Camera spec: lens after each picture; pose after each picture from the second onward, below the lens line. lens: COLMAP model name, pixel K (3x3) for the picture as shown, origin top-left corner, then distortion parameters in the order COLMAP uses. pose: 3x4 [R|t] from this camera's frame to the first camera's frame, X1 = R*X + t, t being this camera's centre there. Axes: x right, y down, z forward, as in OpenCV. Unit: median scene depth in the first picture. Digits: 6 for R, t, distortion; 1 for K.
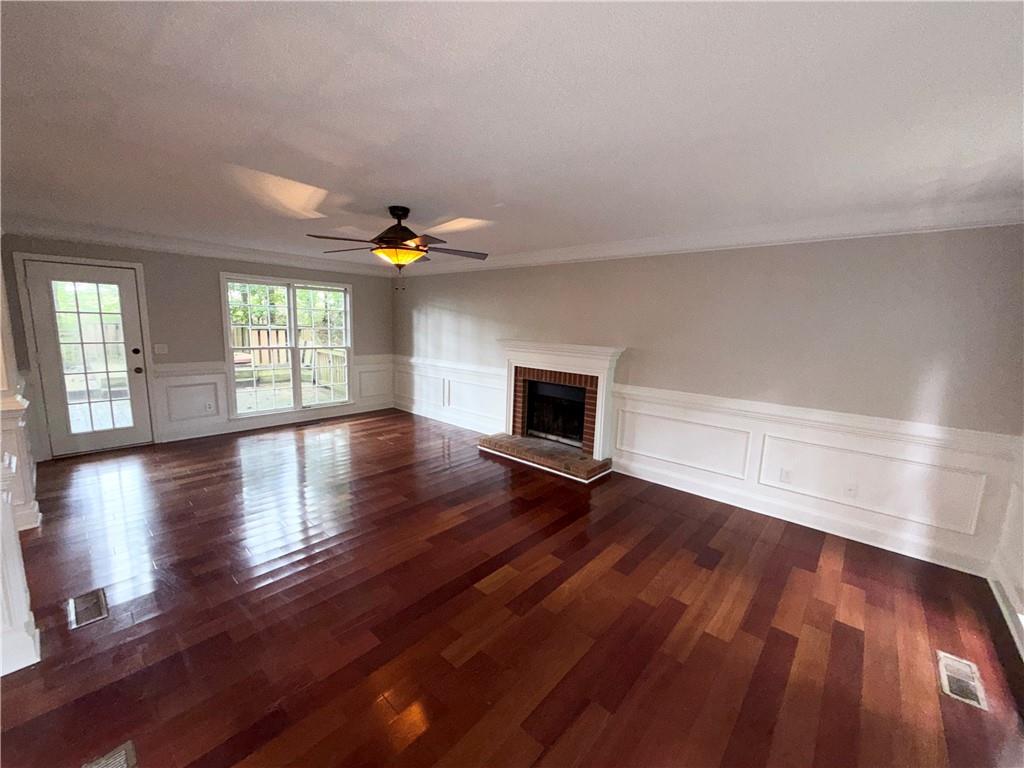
lens RADIAL K [[410.7, 0, 512.0], [0, 410.7, 384.0], [0, 0, 1]] dist [-0.000346, 0.000105]
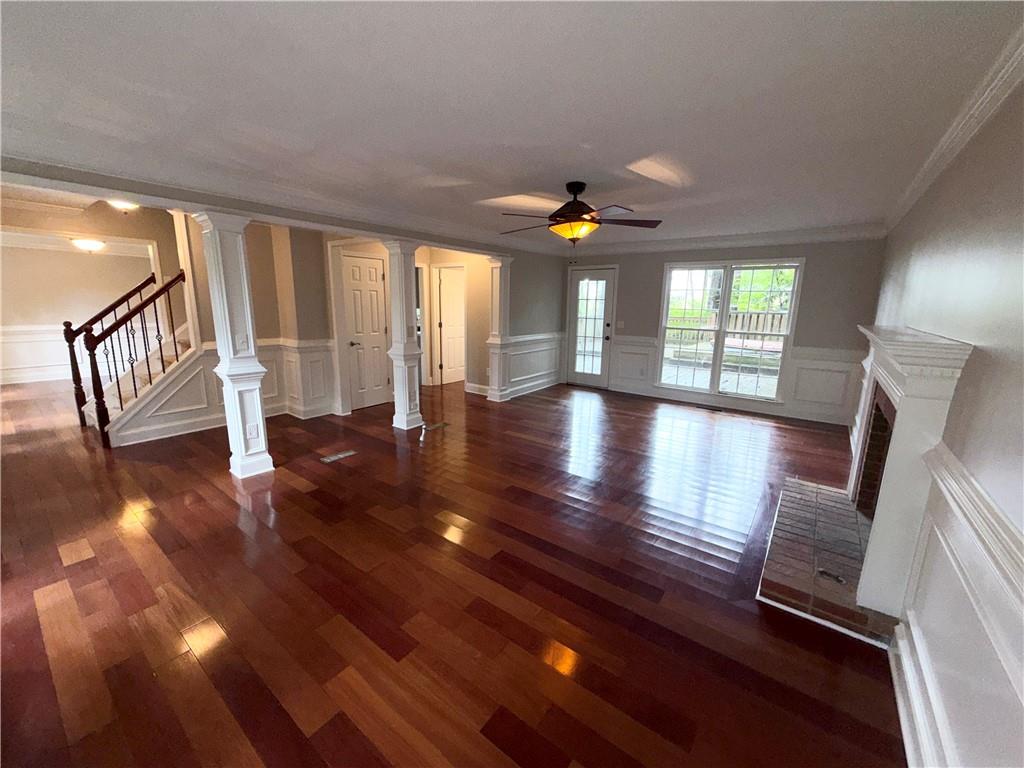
lens RADIAL K [[410.7, 0, 512.0], [0, 410.7, 384.0], [0, 0, 1]] dist [-0.000346, 0.000105]
pose [[0.089844, 0.168041, -0.981677, 0.535834], [-0.159851, 0.975318, 0.152323, -0.042982], [0.983044, 0.143237, 0.114488, 0.520328]]
